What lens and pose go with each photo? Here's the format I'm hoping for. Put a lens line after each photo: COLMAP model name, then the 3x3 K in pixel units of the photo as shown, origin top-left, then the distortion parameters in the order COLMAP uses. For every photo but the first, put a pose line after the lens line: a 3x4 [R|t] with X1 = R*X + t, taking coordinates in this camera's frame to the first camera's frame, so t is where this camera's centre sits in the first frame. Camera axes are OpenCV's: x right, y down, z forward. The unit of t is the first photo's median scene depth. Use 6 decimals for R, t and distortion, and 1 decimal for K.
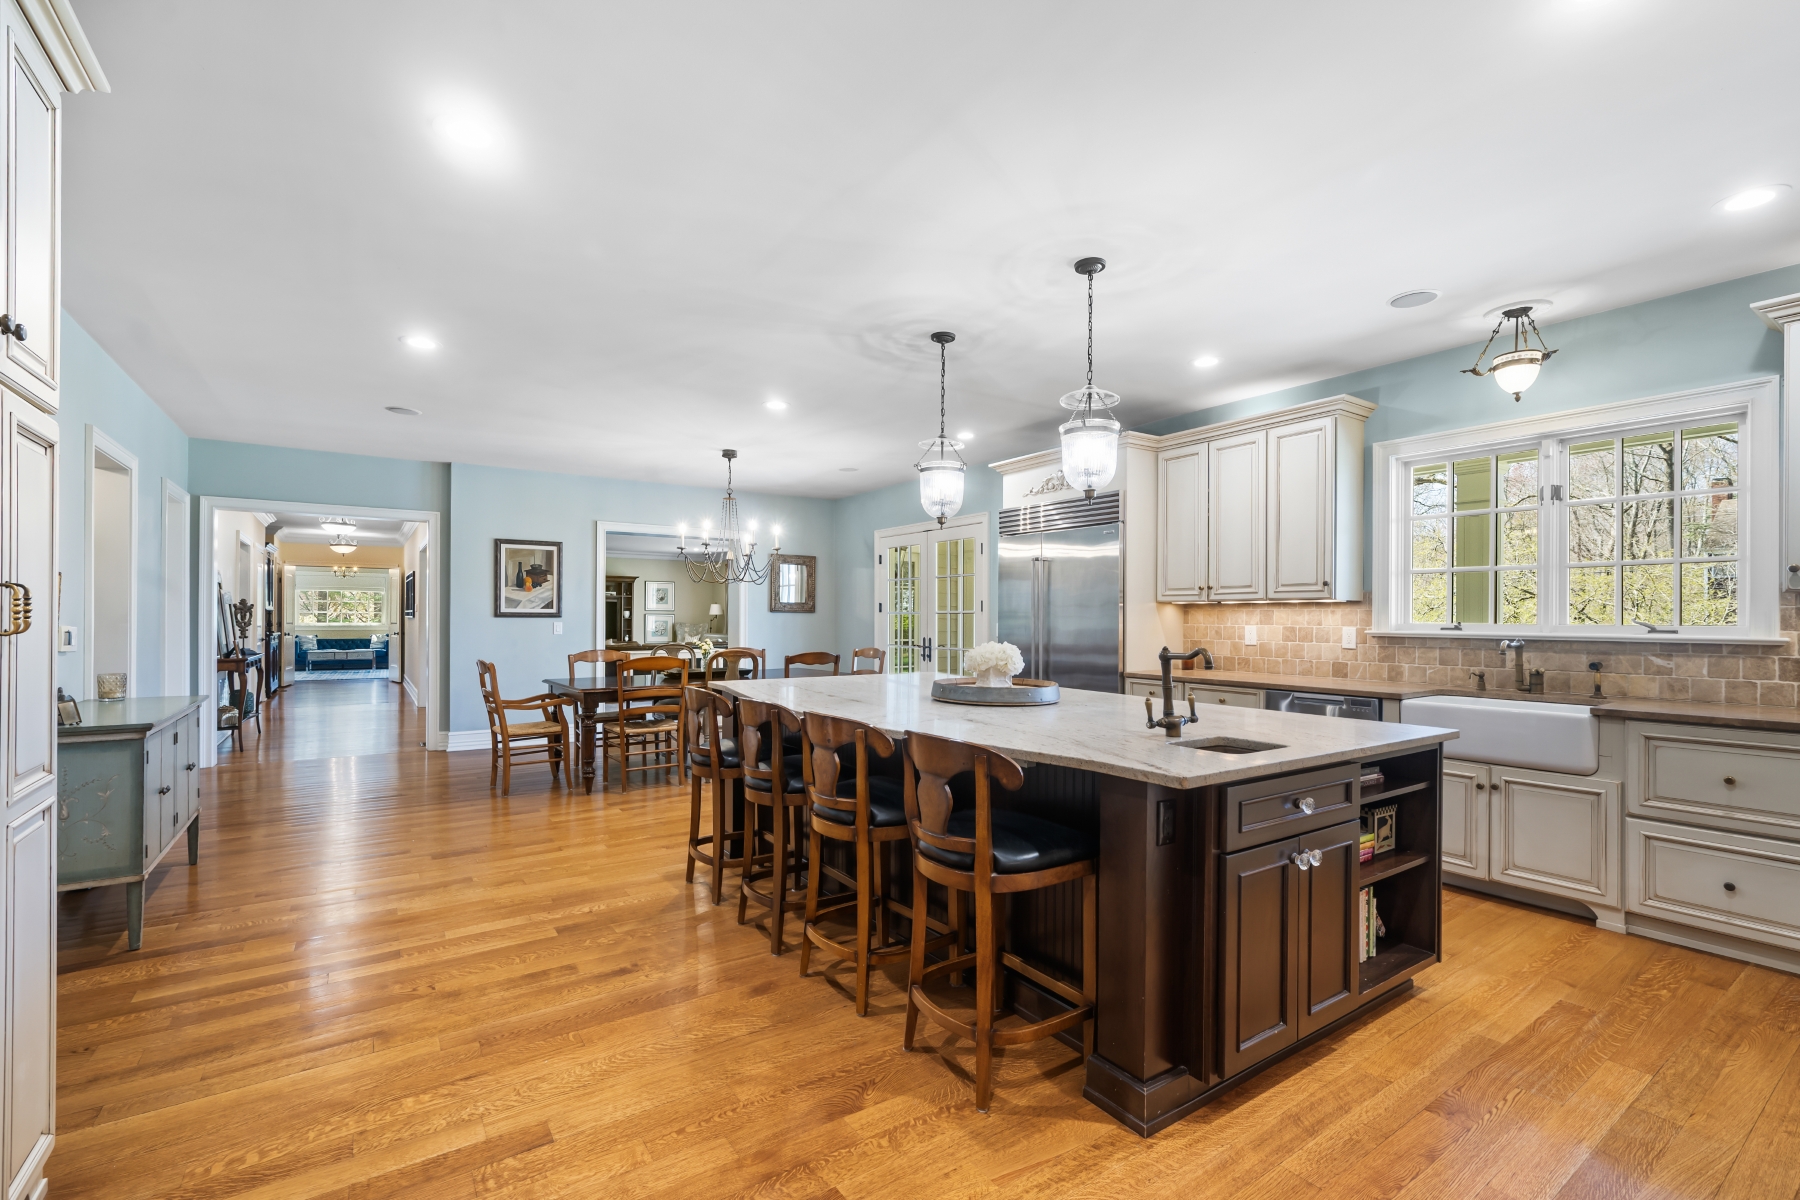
lens RADIAL K [[790.0, 0, 888.9], [0, 790.0, 614.2], [0, 0, 1]] dist [0.000809, -0.000567]
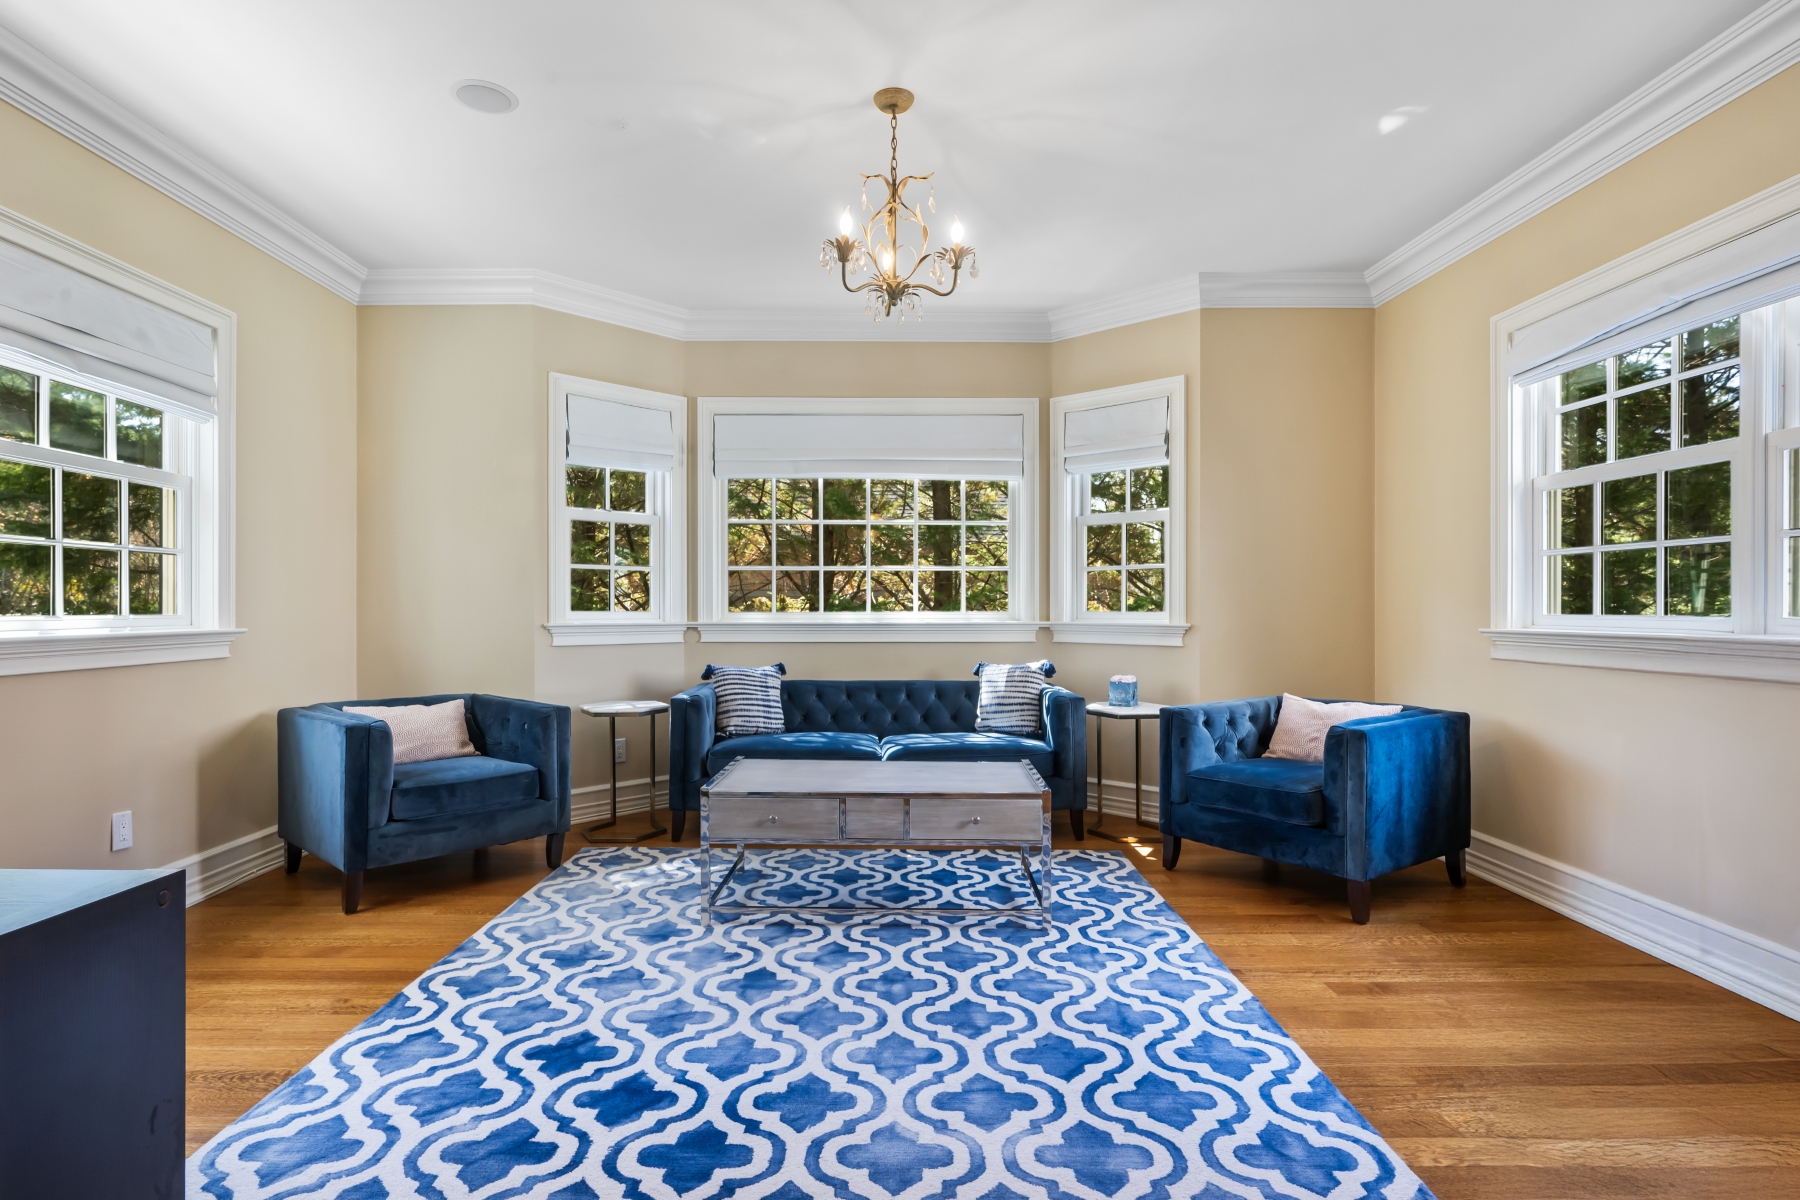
lens RADIAL K [[934.9, 0, 896.3], [0, 934.9, 604.8], [0, 0, 1]] dist [-0.000106, -0.000001]
pose [[0.845789, -0.004499, -0.533499, -0.590837], [0.007406, 0.999967, 0.003309, 0.008964], [0.533467, -0.006750, 0.845794, 0.845349]]
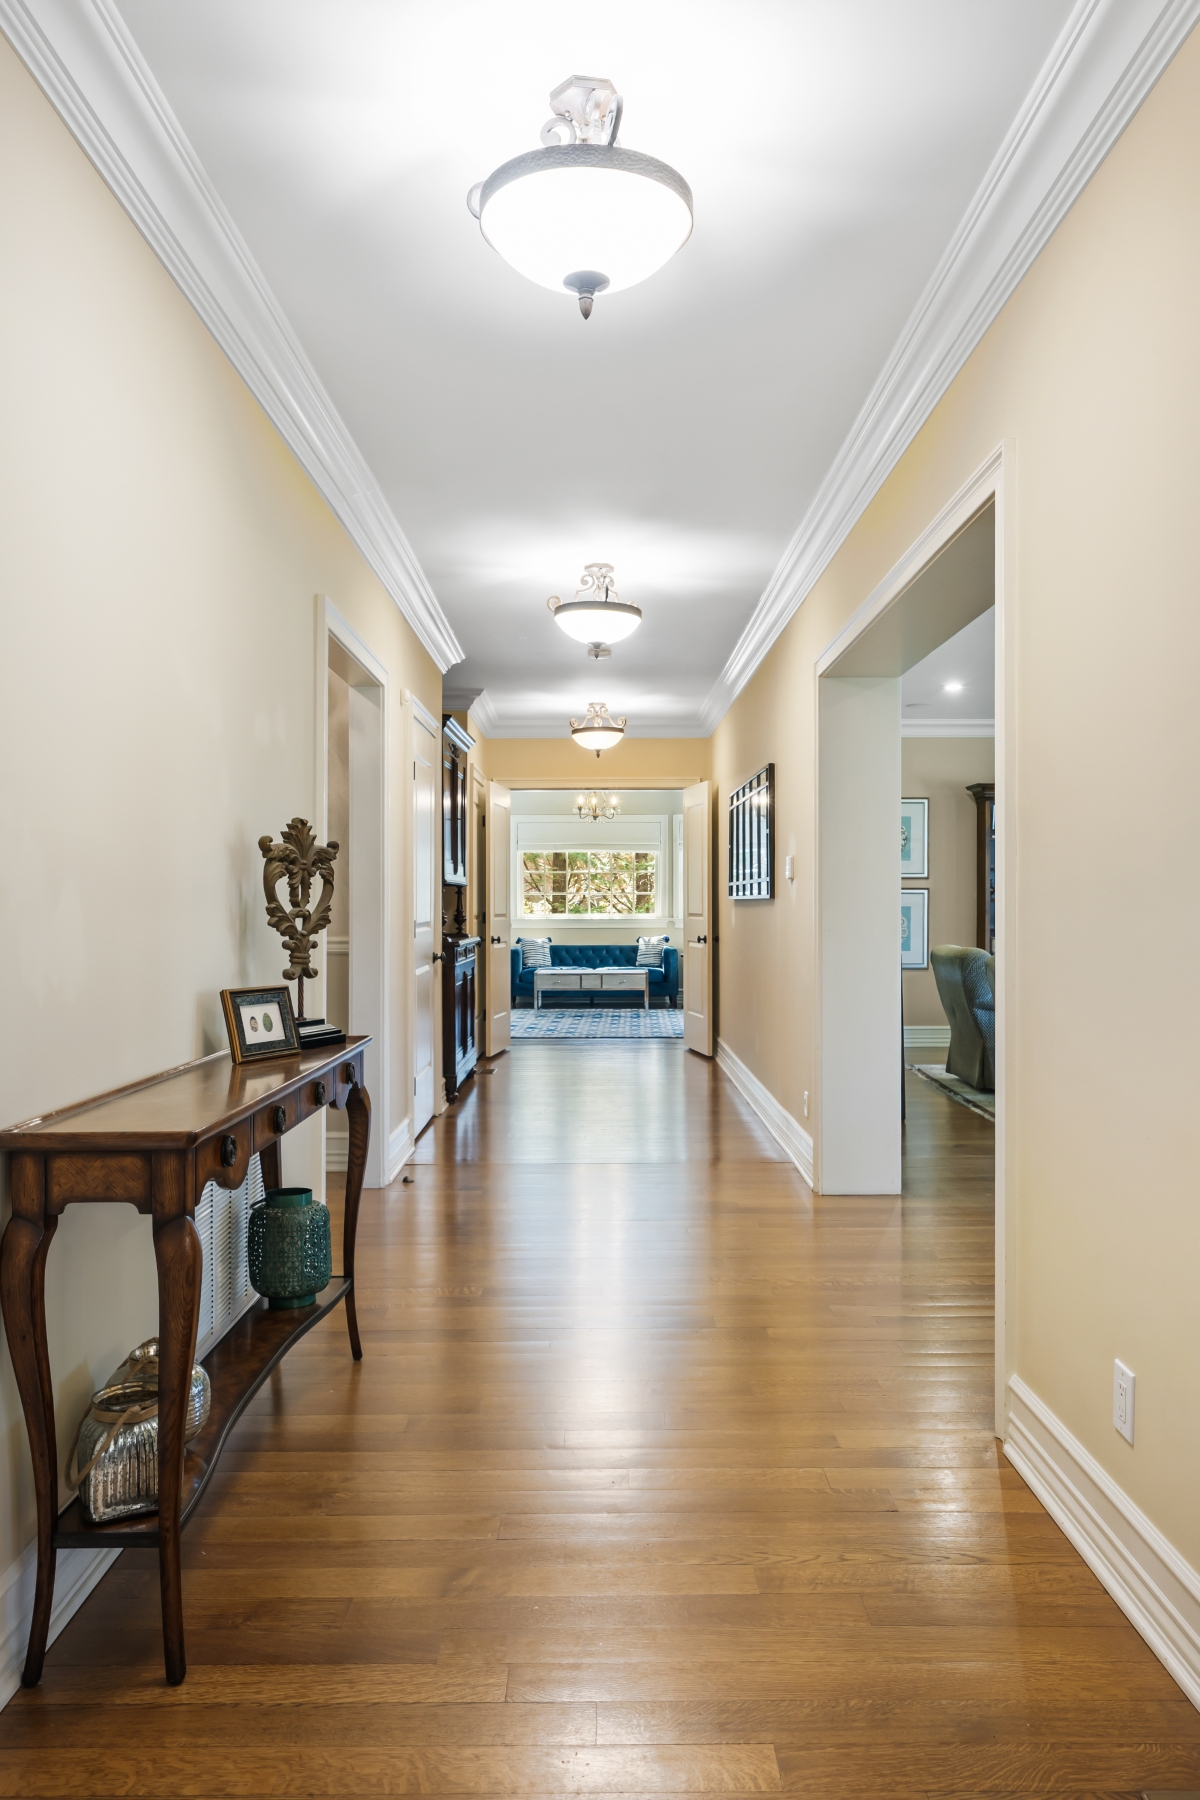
lens RADIAL K [[1204.7, 0, 602.1], [0, 1204.7, 903.0], [0, 0, 1]] dist [0.000261, 0.000000]
pose [[0.833012, -0.005040, -0.553231, -0.281080], [0.006489, 0.999979, 0.000660, 0.003959], [0.553216, -0.004139, 0.833027, 0.392169]]
